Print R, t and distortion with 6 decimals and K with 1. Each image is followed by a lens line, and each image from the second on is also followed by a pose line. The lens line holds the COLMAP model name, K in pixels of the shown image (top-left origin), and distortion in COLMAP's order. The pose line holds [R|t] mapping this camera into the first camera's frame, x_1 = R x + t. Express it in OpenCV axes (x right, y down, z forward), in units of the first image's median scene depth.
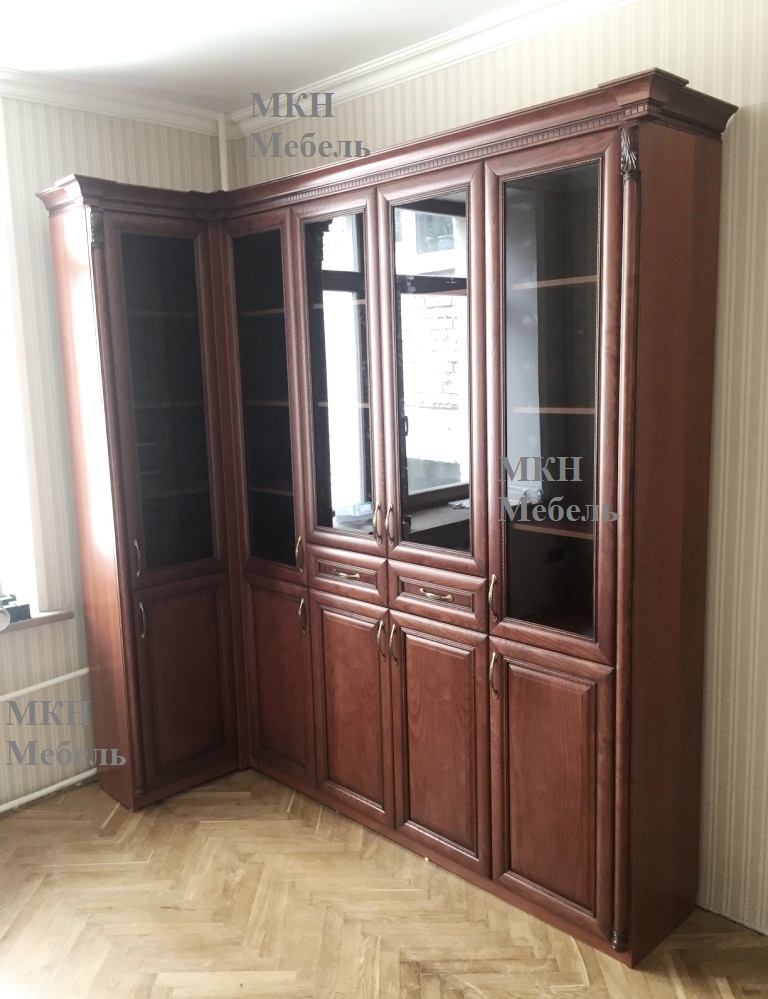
lens RADIAL K [[877.9, 0, 384.0], [0, 877.9, 499.5], [0, 0, 1]] dist [-0.038494, 0.004299]
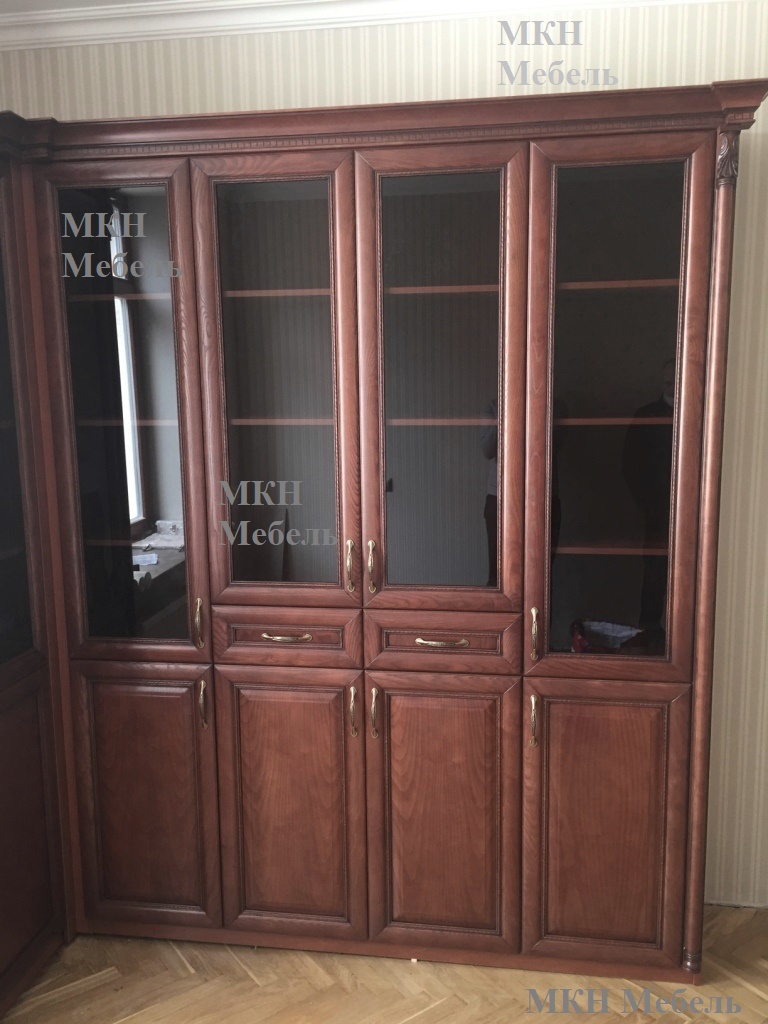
lens RADIAL K [[927.9, 0, 384.0], [0, 927.9, 512.0], [0, 0, 1]] dist [0.007858, -0.024713]
pose [[0.786790, -0.081567, 0.611807, -0.502884], [0.083294, 0.996194, 0.025698, -0.042950], [-0.611574, 0.030741, 0.790590, 0.313141]]
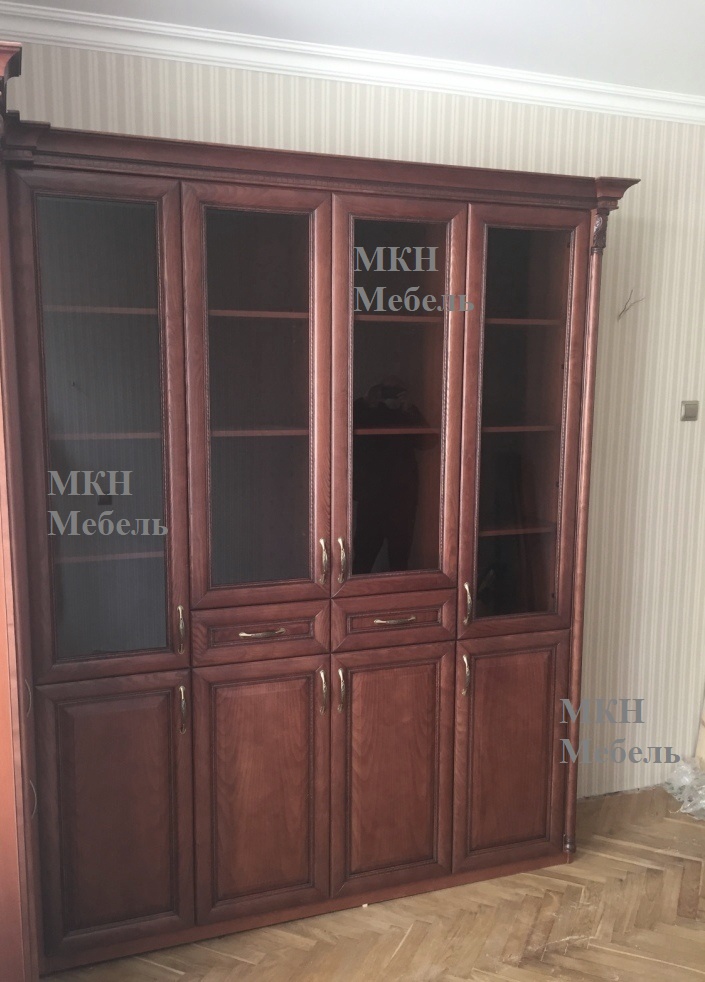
lens RADIAL K [[881.9, 0, 352.0], [0, 881.9, 502.5], [0, 0, 1]] dist [-0.004438, 0.011102]
pose [[0.393939, -0.104713, 0.913152, -0.818429], [0.119777, 0.990866, 0.061952, -0.086568], [-0.911299, 0.084969, 0.402883, 0.613353]]
